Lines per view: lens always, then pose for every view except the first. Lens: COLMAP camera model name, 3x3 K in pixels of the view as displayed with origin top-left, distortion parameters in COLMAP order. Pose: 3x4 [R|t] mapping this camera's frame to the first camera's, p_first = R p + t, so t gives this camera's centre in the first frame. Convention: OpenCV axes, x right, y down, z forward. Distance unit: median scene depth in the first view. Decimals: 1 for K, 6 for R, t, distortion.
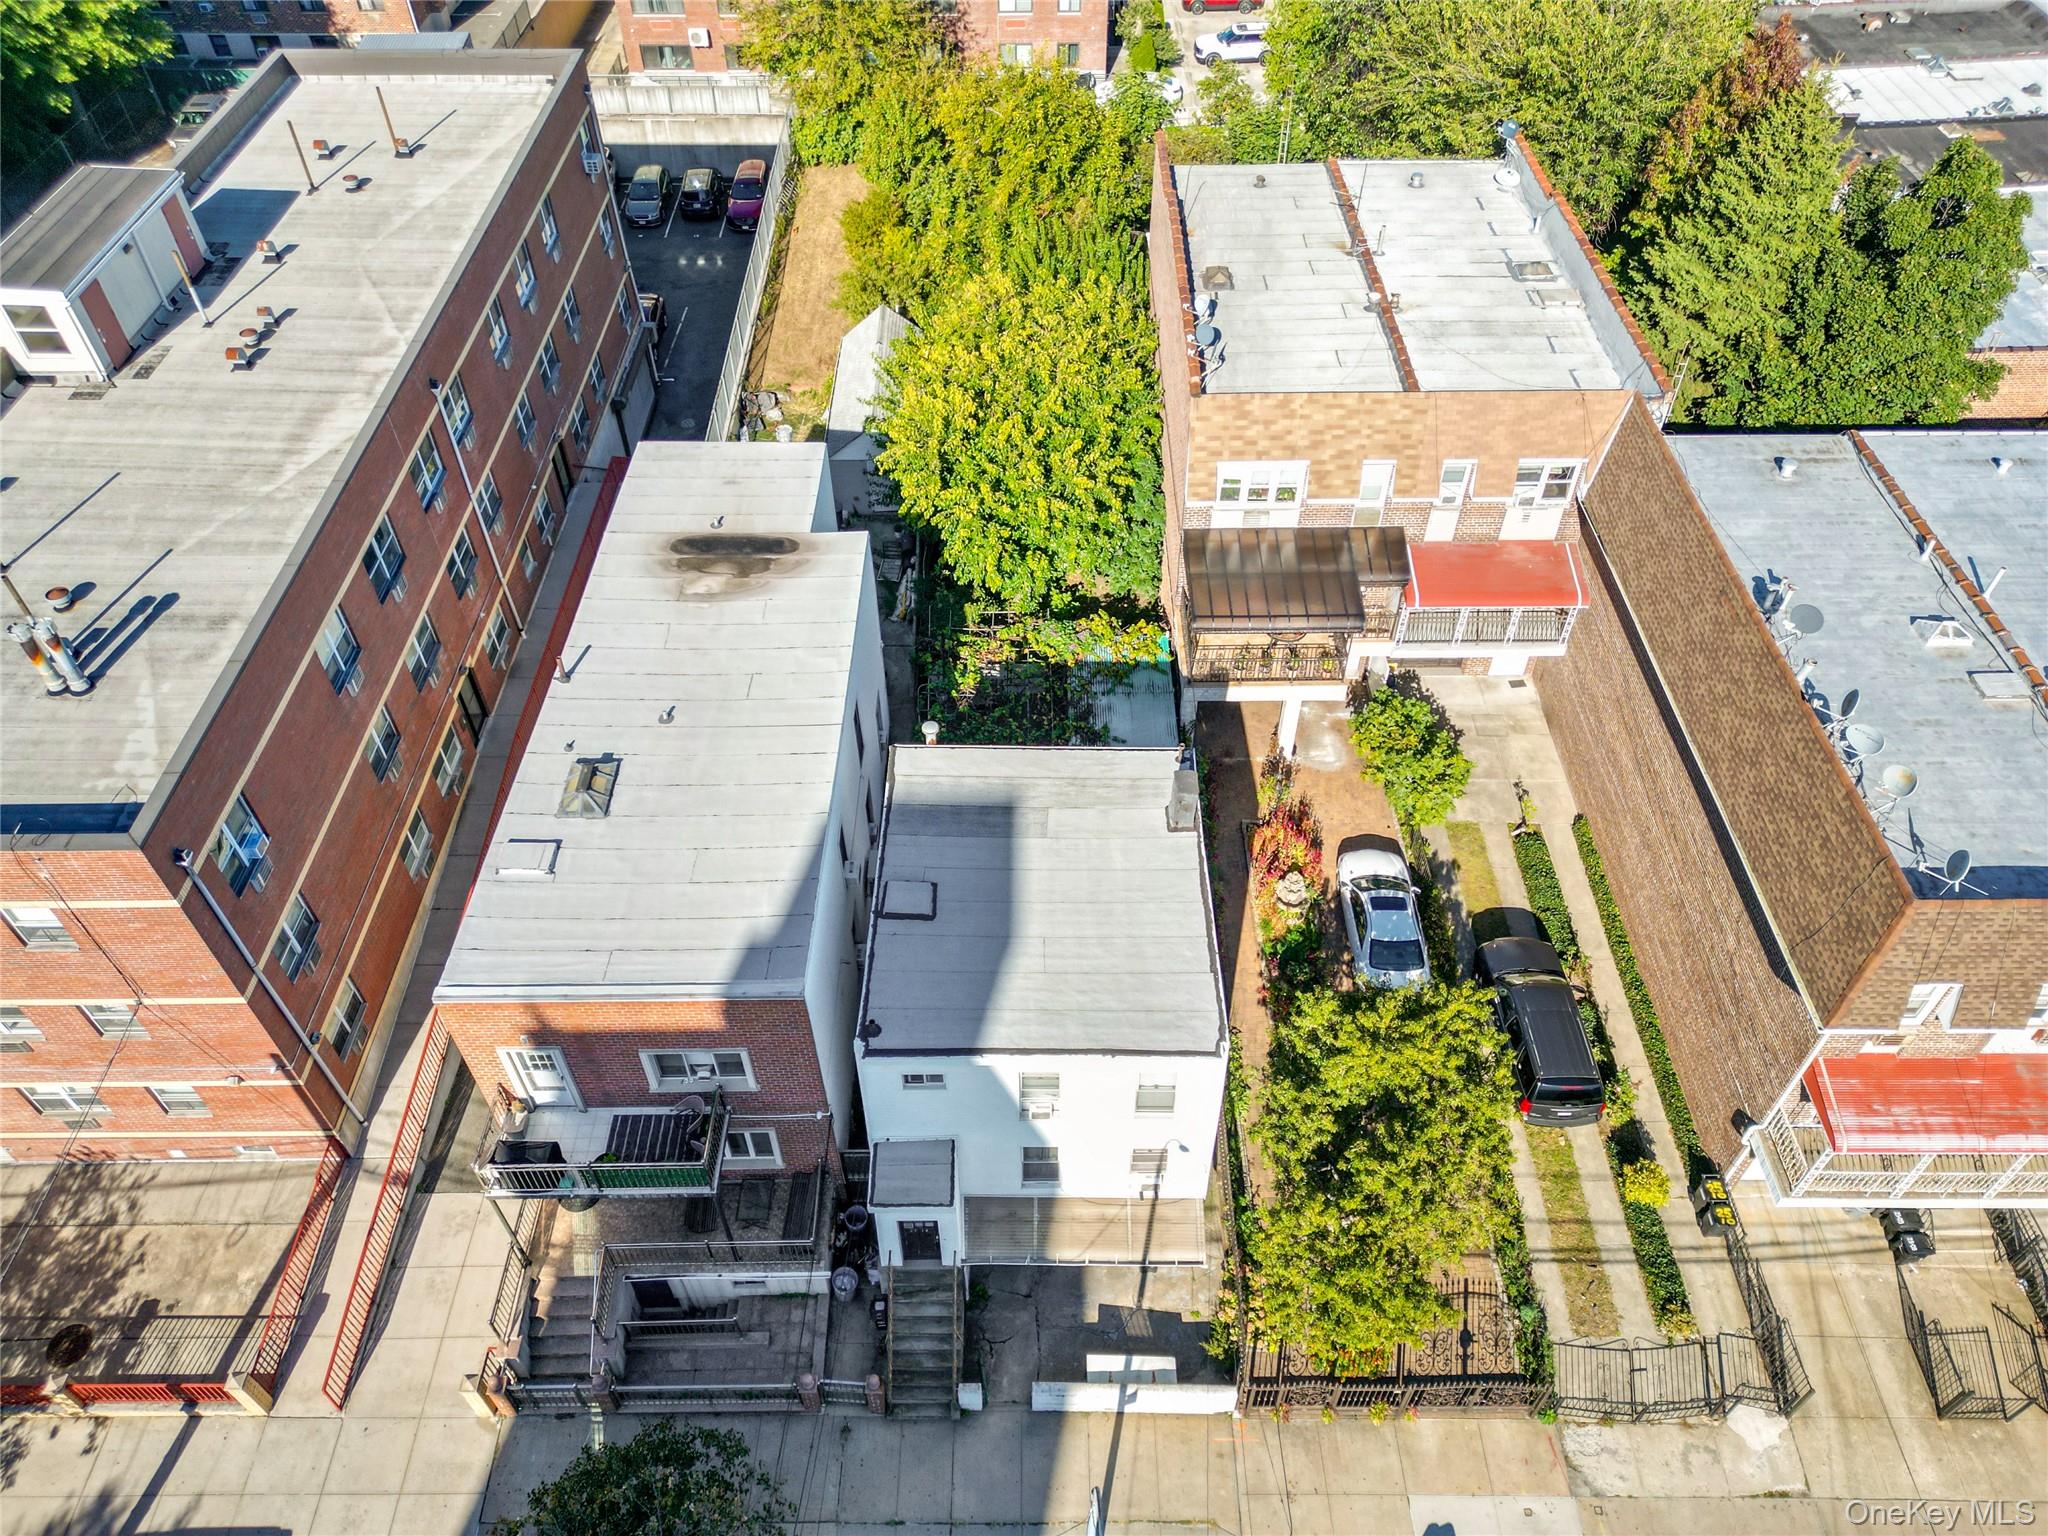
lens RADIAL K [[1433.7, 0, 1024.0], [0, 1433.7, 768.0], [0, 0, 1]] dist [0.064951, -0.059625]
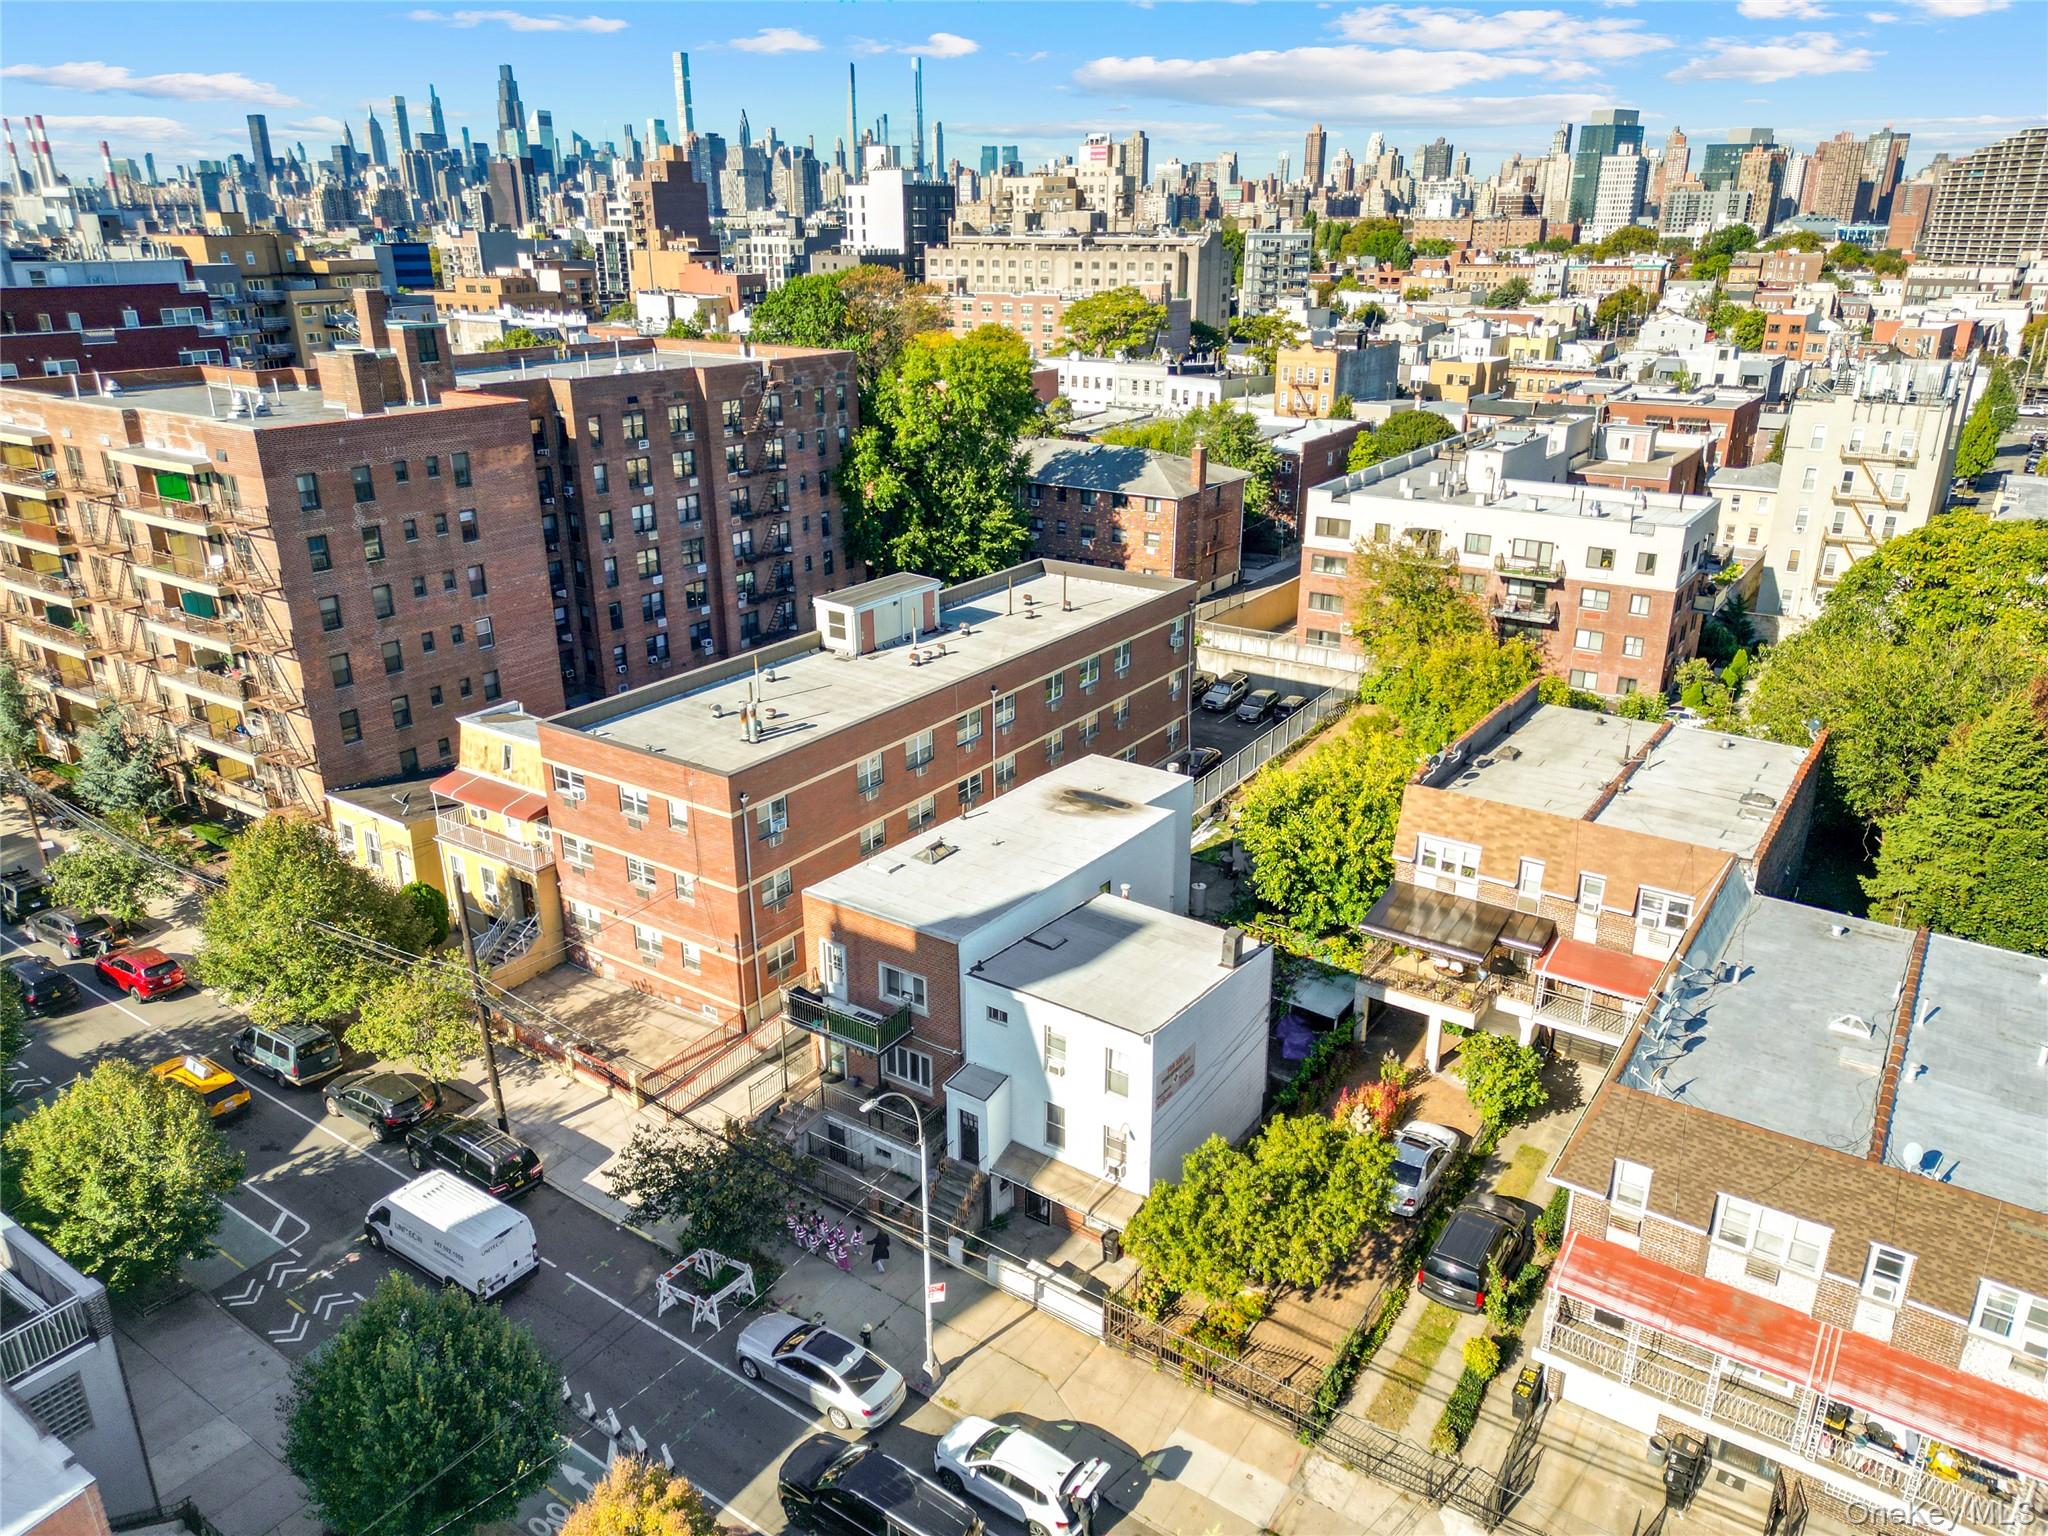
lens RADIAL K [[1433.7, 0, 1024.0], [0, 1433.7, 768.0], [0, 0, 1]] dist [0.064951, -0.059625]
pose [[0.825481, 0.207127, -0.525052, 0.649904], [-0.410313, 0.858992, -0.306227, 0.392813], [0.387587, 0.468221, 0.794069, -0.381326]]
